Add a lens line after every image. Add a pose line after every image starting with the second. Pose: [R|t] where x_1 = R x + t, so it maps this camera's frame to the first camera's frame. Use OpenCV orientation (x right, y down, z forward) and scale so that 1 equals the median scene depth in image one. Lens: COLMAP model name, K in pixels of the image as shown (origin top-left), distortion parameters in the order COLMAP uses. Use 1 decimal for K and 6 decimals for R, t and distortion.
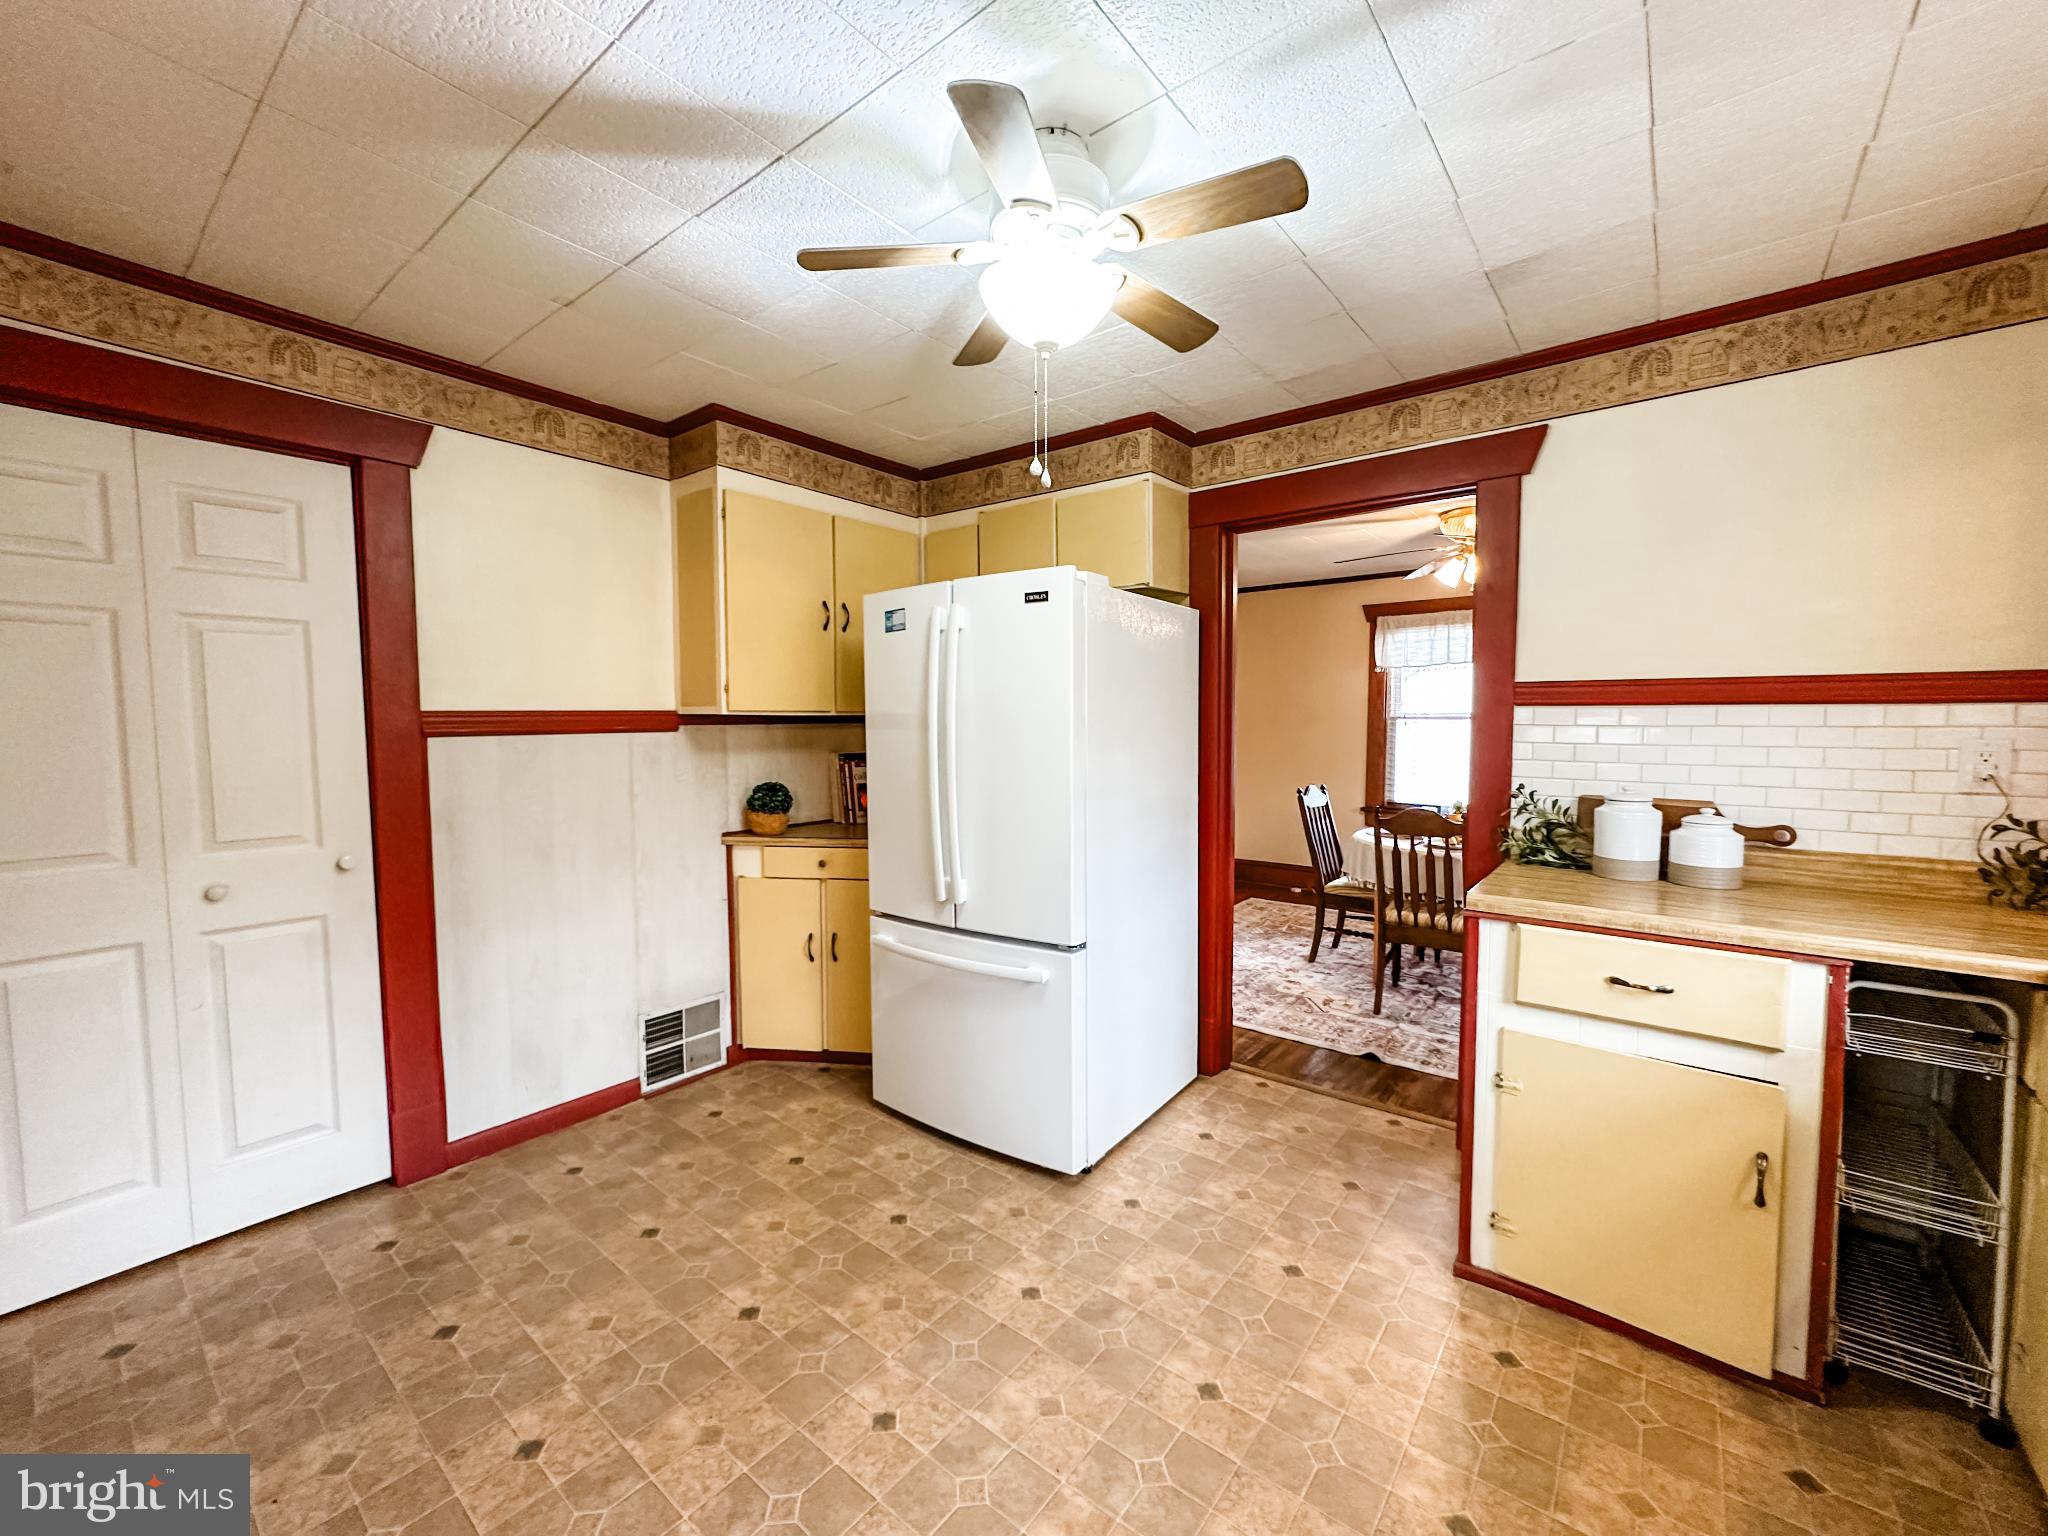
lens RADIAL K [[818.5, 0, 1027.3], [0, 818.5, 771.5], [0, 0, 1]] dist [-0.008572, 0.001084]
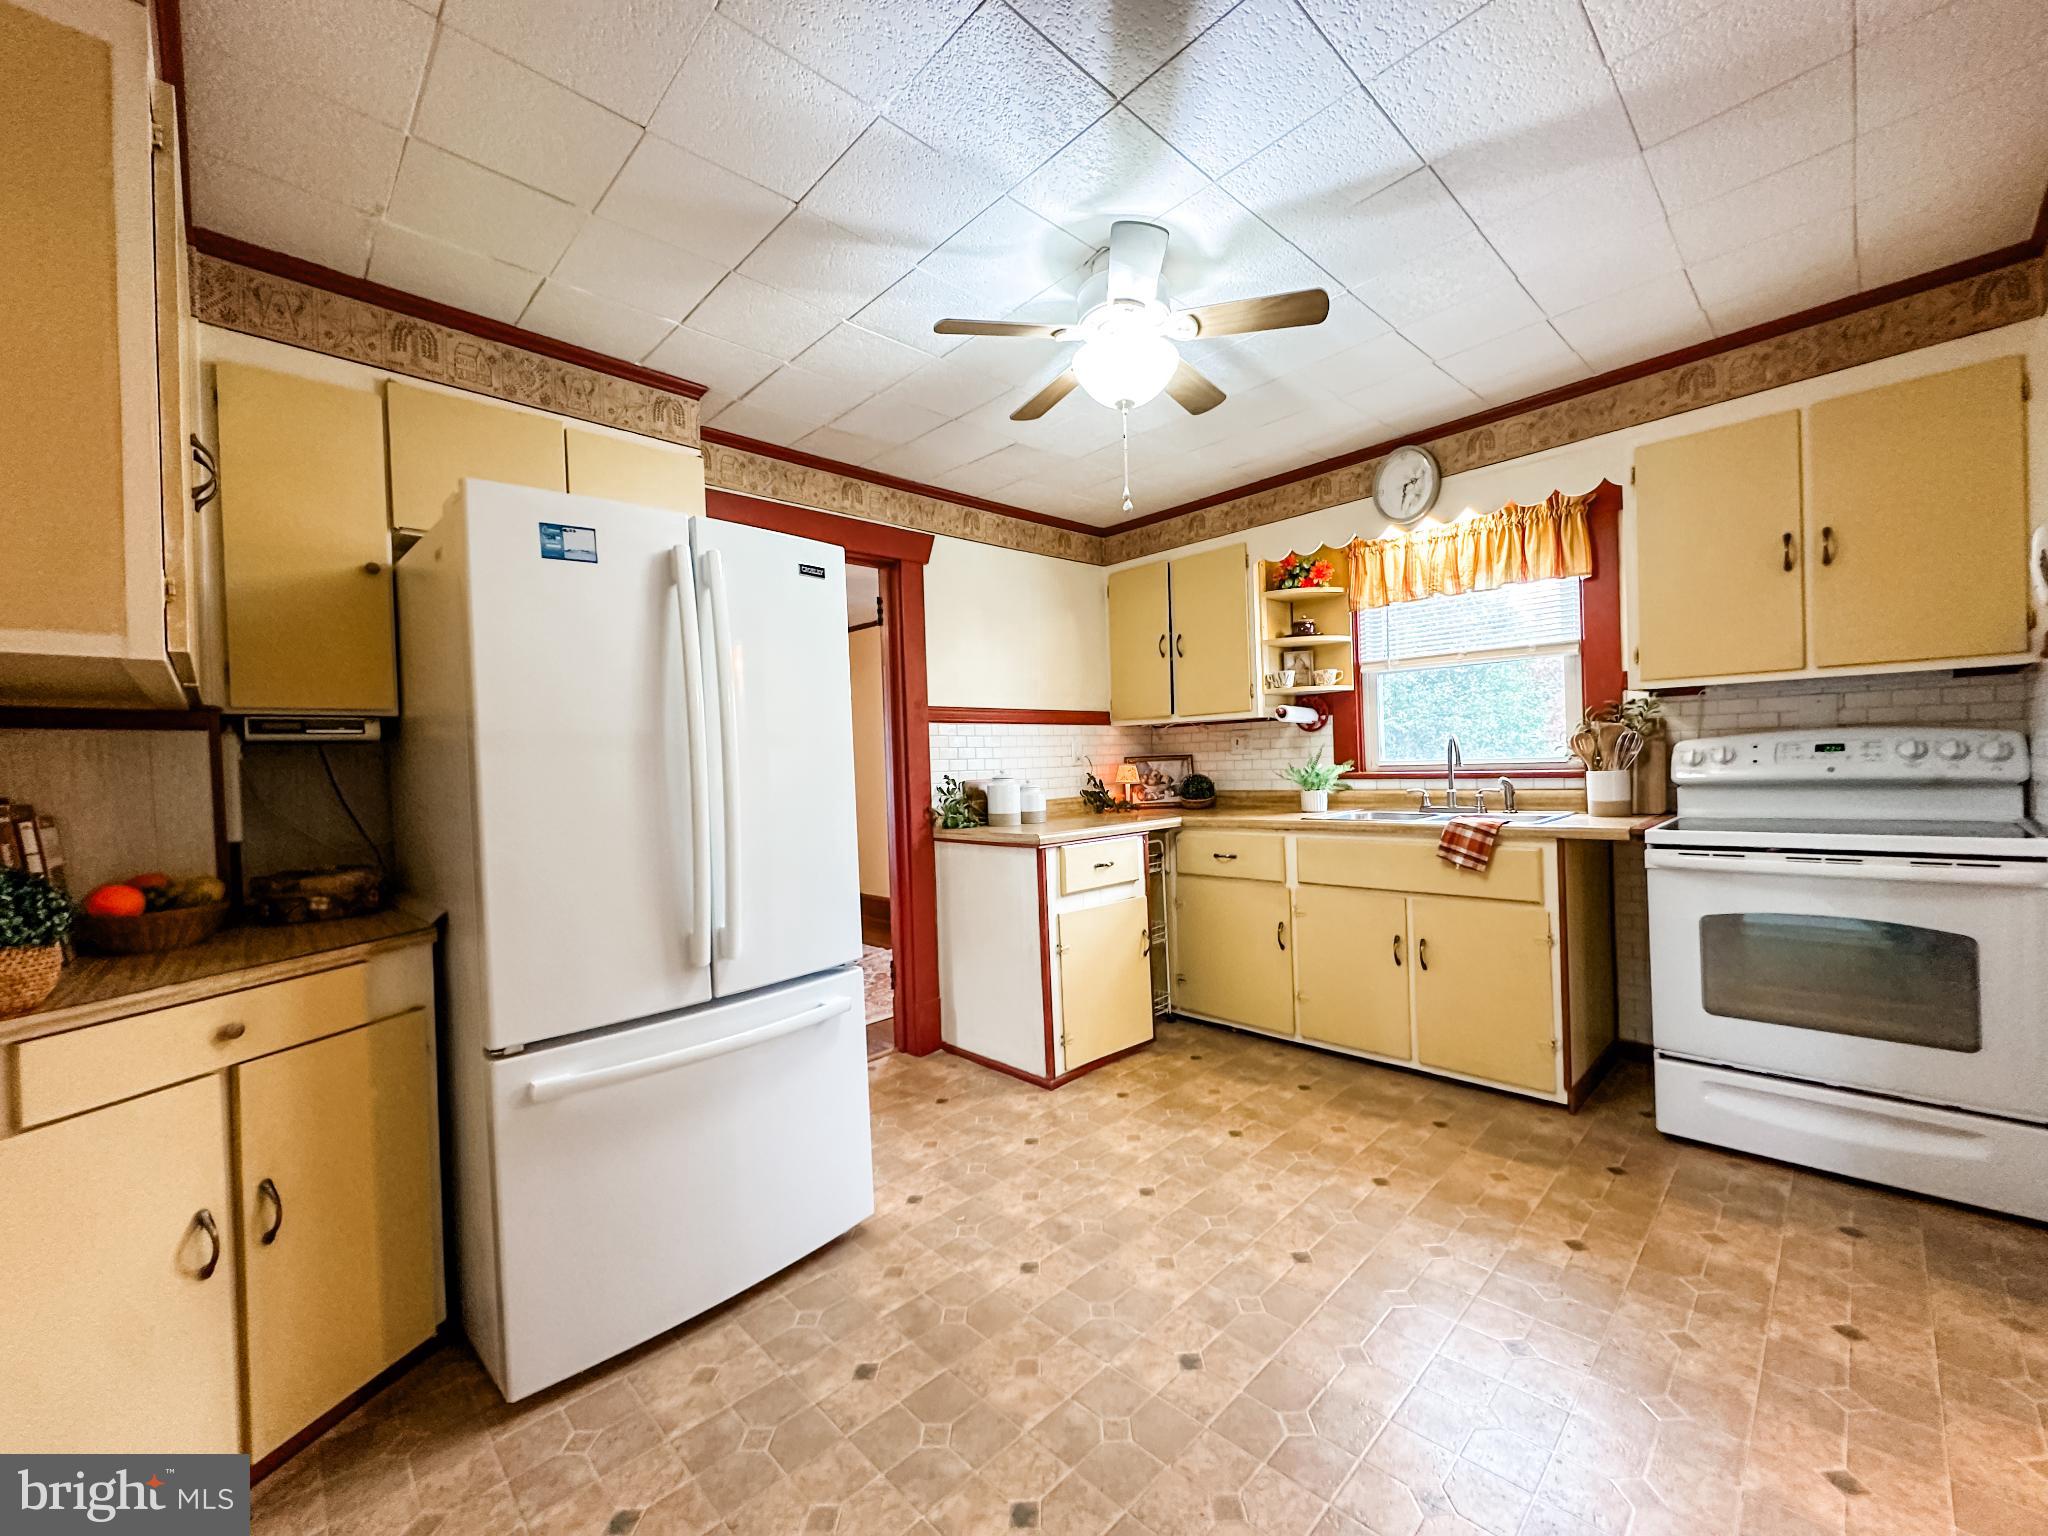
lens RADIAL K [[818.5, 0, 1025.6], [0, 818.5, 766.2], [0, 0, 1]] dist [-0.008572, 0.001084]
pose [[0.120795, -0.005299, 0.992663, -0.873866], [0.101342, 0.994827, -0.007021, 0.025973], [-0.987491, 0.101446, 0.120707, 0.720409]]
